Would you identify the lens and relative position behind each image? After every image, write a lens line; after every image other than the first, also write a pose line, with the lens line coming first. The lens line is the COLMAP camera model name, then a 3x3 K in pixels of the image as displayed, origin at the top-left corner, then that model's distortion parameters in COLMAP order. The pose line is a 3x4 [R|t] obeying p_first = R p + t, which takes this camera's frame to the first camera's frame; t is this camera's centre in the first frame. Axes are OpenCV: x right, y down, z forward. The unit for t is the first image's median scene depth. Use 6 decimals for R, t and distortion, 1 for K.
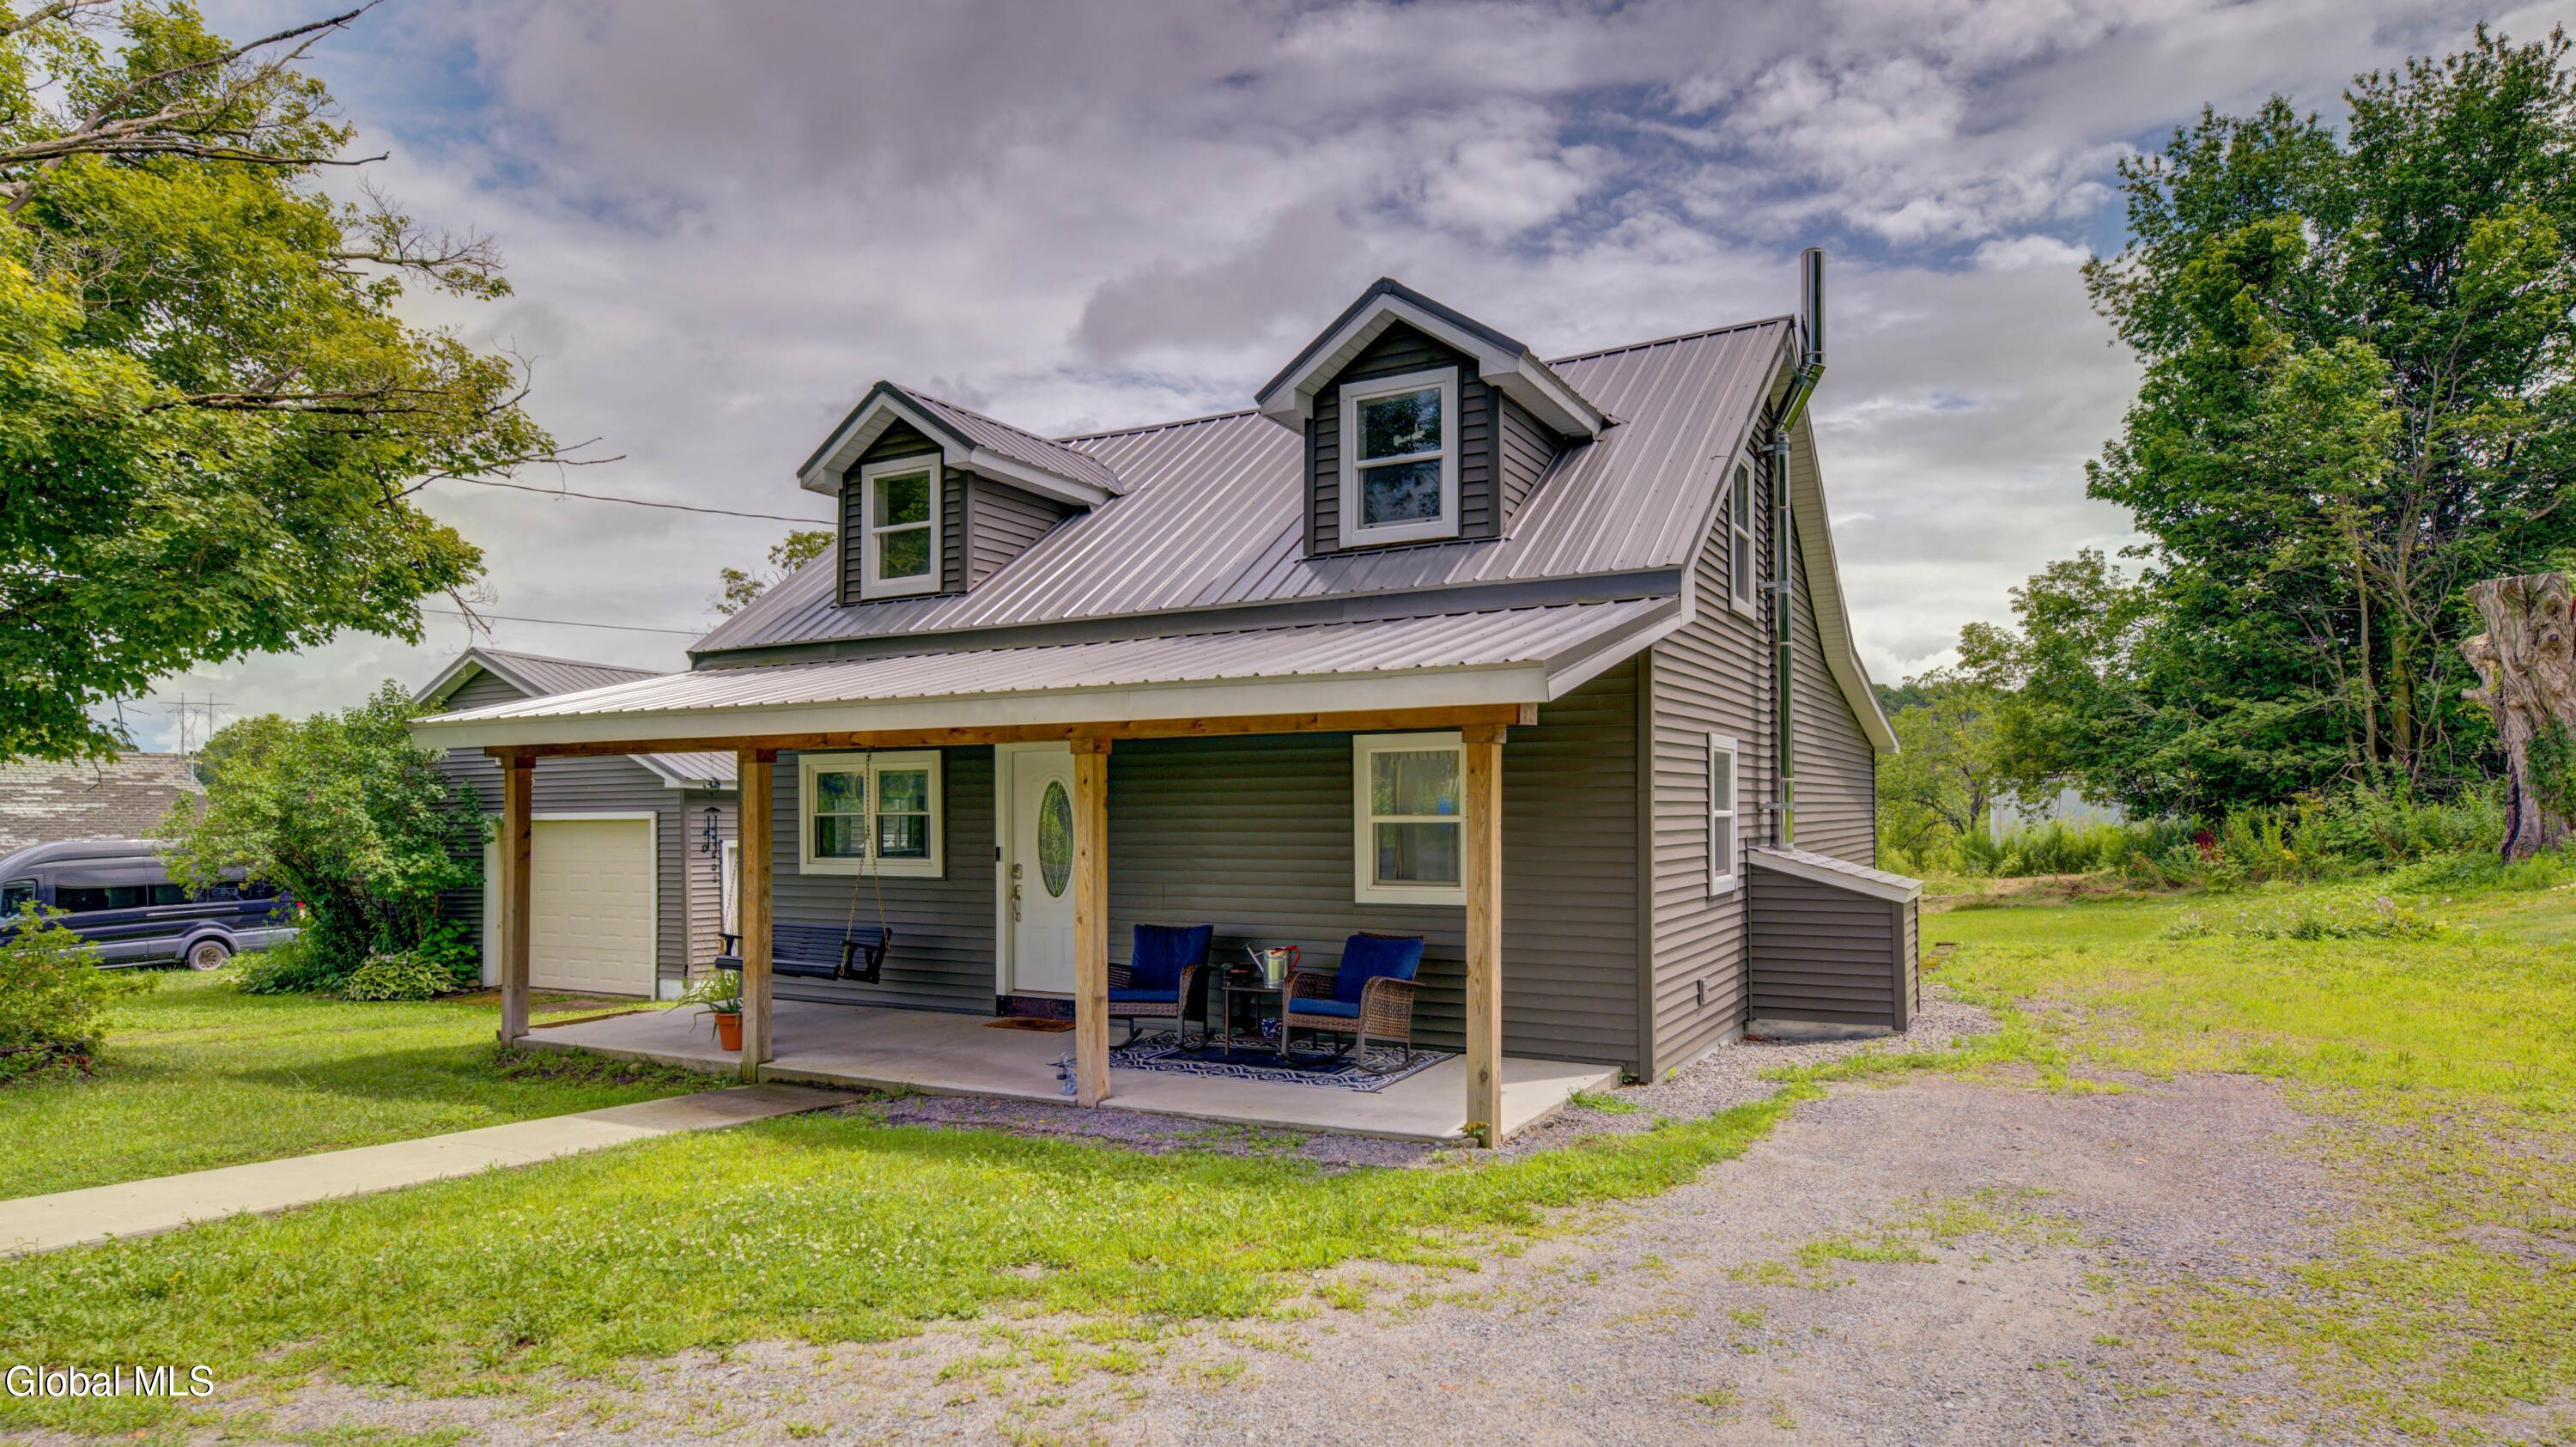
lens RADIAL K [[1420.9, 0, 1280.4], [0, 1420.9, 807.4], [0, 0, 1]] dist [-0.005257, -0.001536]
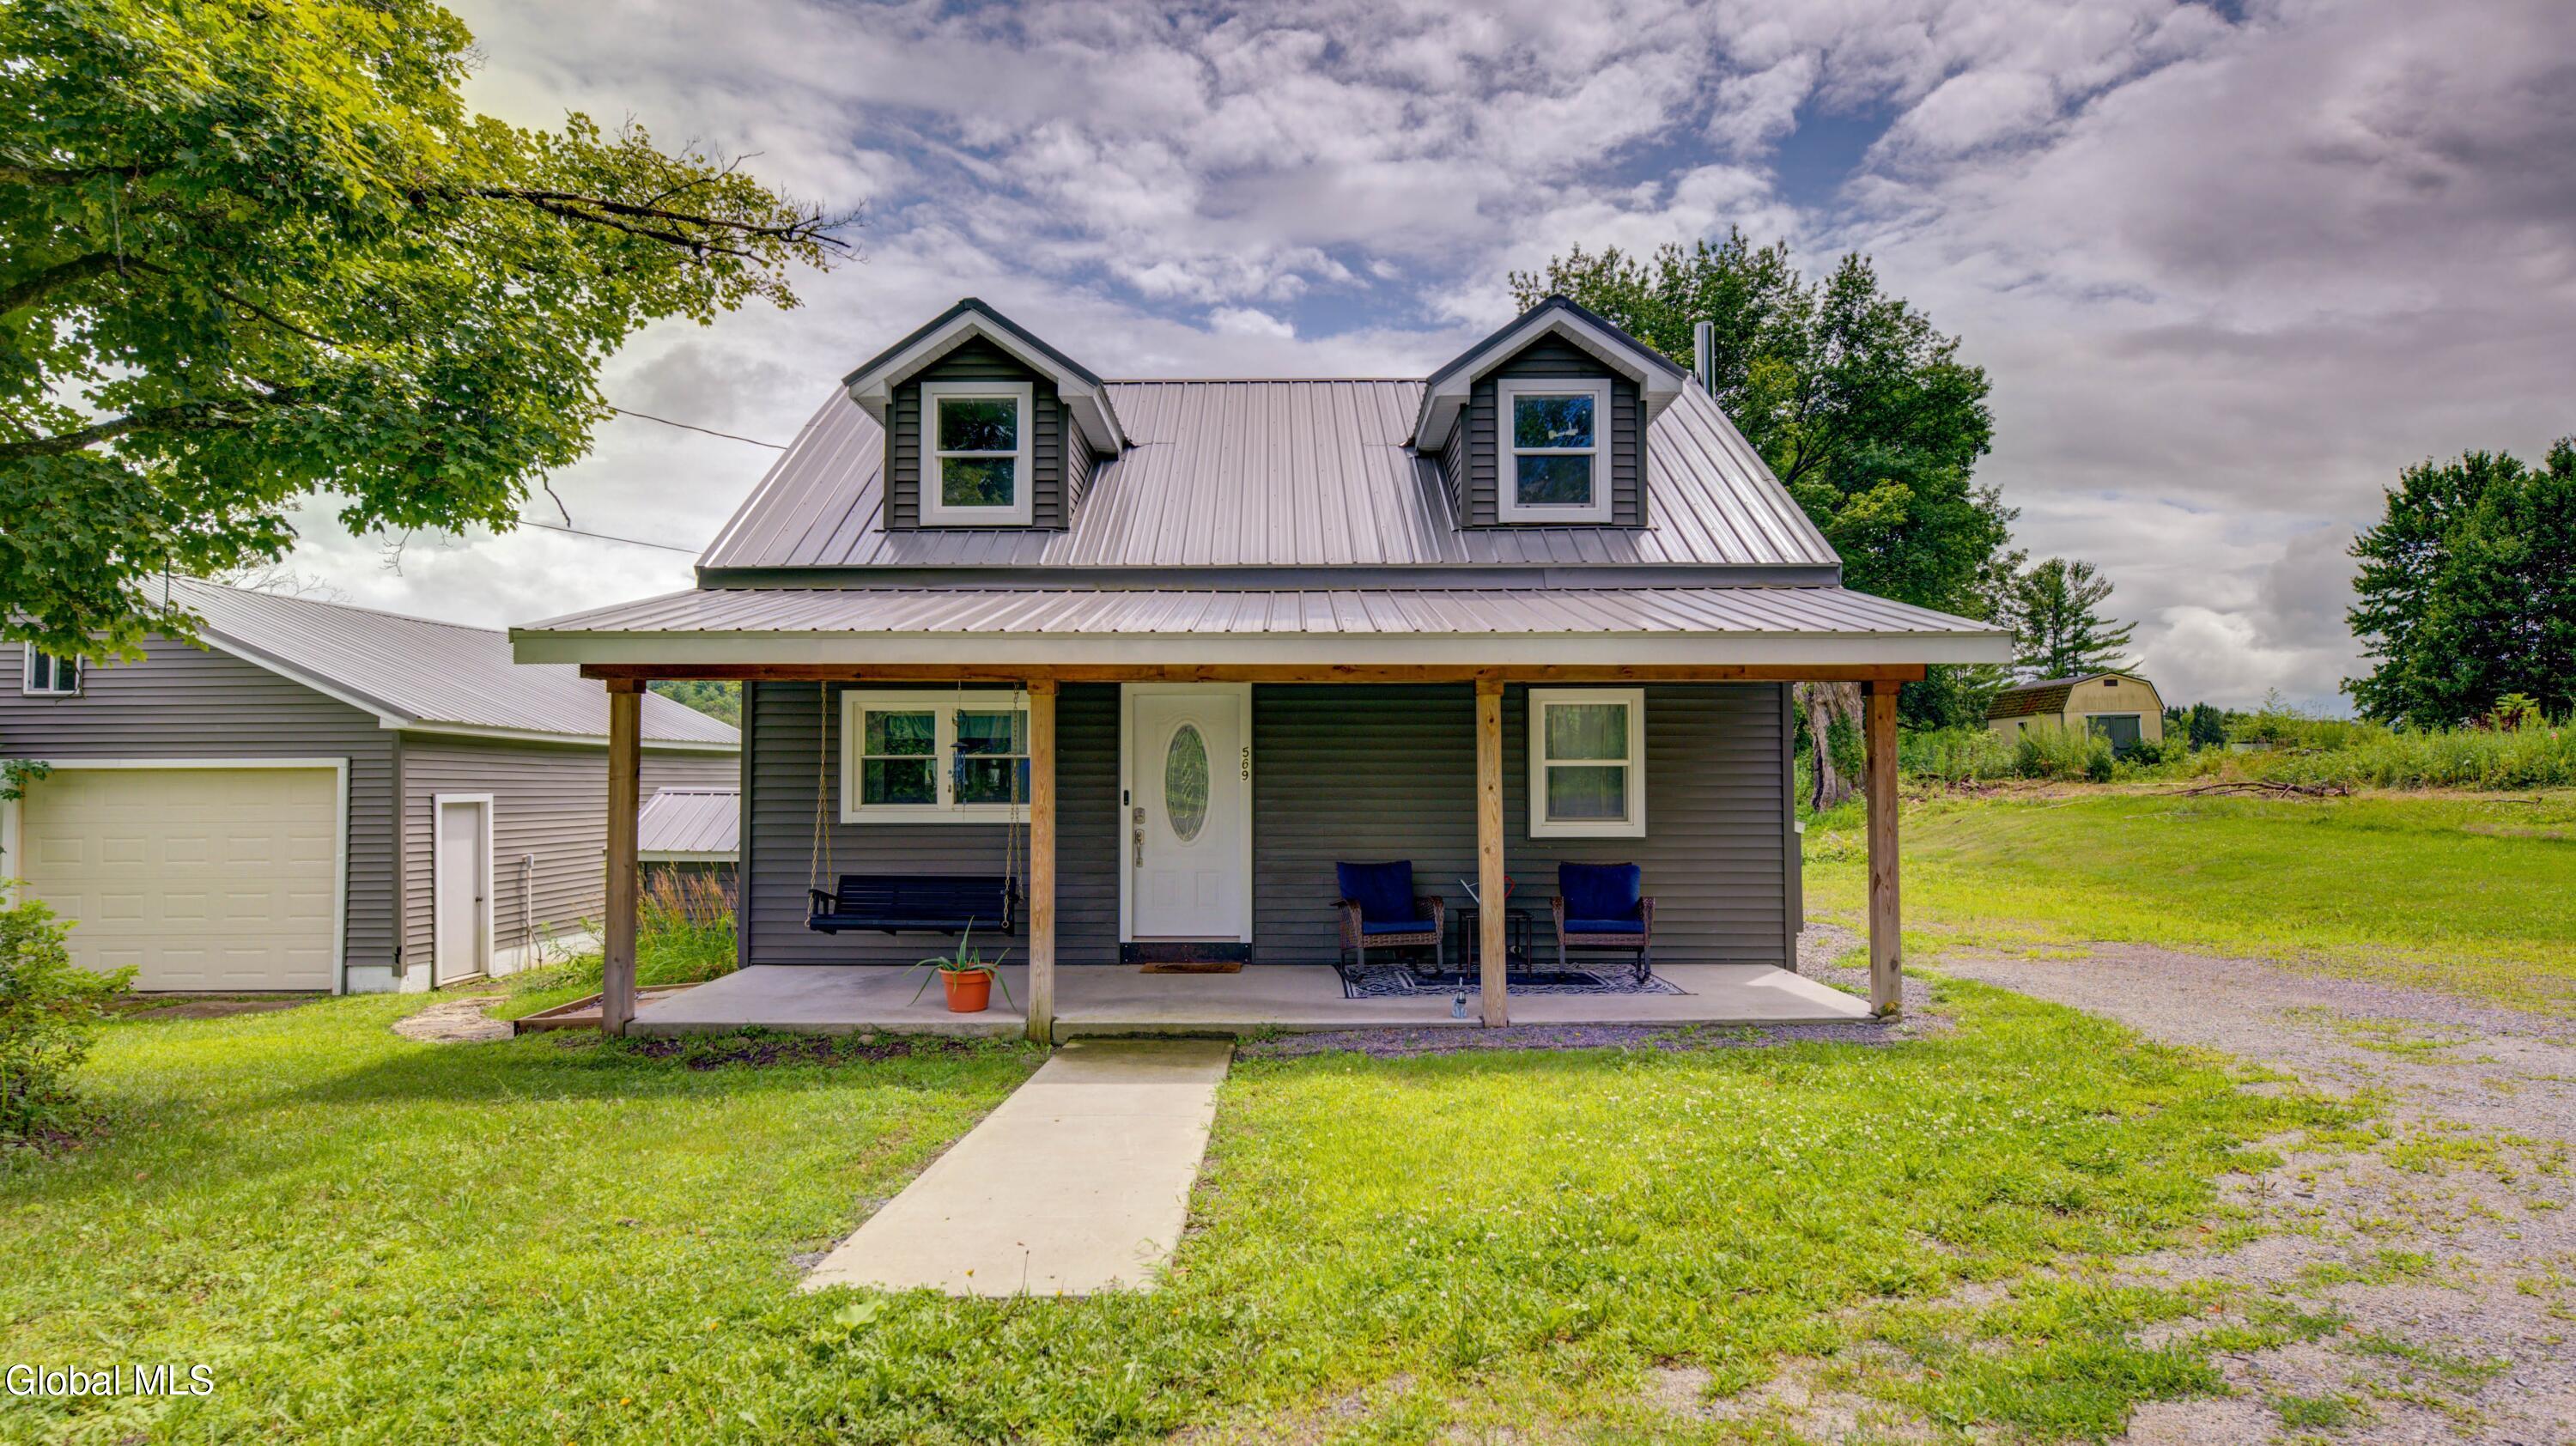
lens RADIAL K [[1333.3, 0, 1288.0], [0, 1333.3, 723.0], [0, 0, 1]] dist [0.001934, 0.000173]
pose [[0.880498, 0.024558, 0.473414, -0.498317], [-0.005300, 0.999105, -0.041969, 0.018300], [-0.474021, 0.034445, 0.879840, 0.126890]]
